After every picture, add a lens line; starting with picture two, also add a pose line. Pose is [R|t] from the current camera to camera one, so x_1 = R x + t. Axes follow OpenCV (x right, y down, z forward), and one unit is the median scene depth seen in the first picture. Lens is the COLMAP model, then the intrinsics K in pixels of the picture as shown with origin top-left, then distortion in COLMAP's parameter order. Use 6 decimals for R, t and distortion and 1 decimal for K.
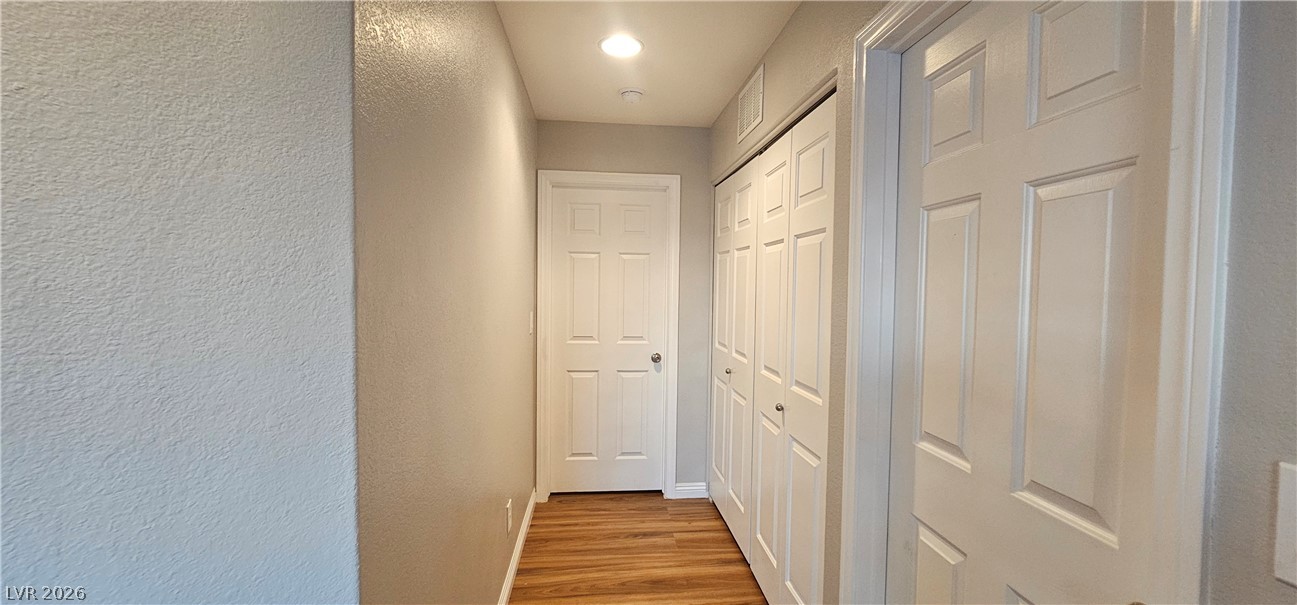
lens RADIAL K [[529.6, 0, 649.8], [0, 529.6, 302.1], [0, 0, 1]] dist [0.000630, 0.000050]
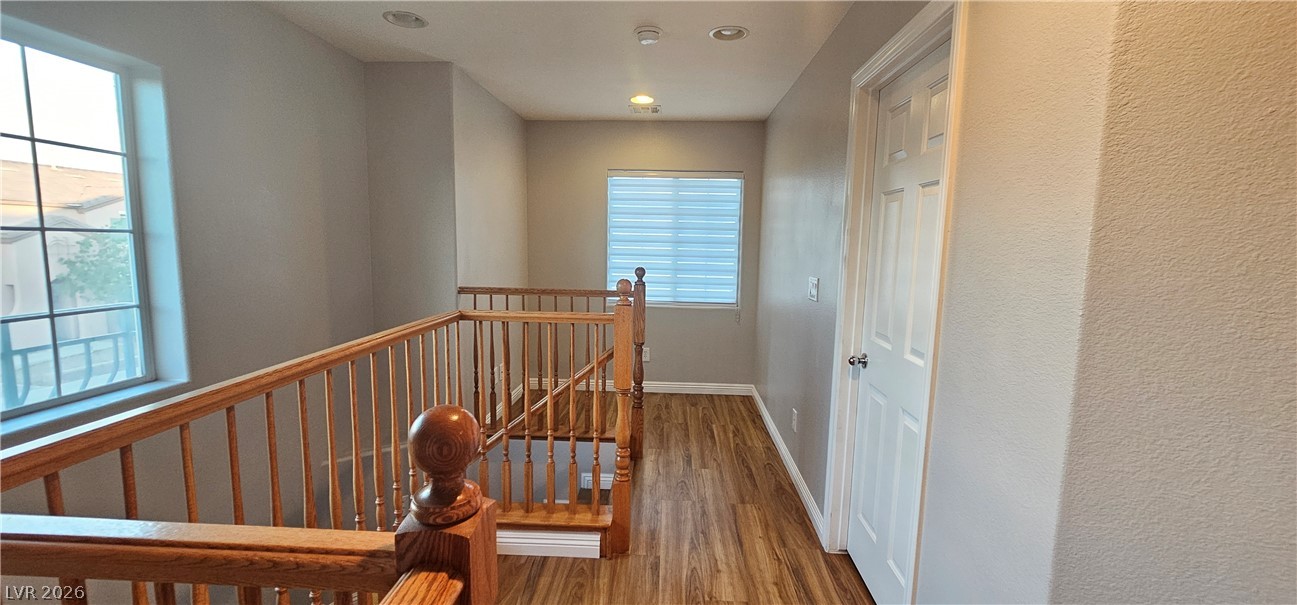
lens RADIAL K [[529.6, 0, 653.2], [0, 529.6, 305.0], [0, 0, 1]] dist [0.000630, 0.000050]
pose [[-0.126697, 0.106239, -0.986236, 0.361226], [-0.056902, 0.991832, 0.114152, 0.017646], [0.990308, 0.070581, -0.119617, -0.337109]]
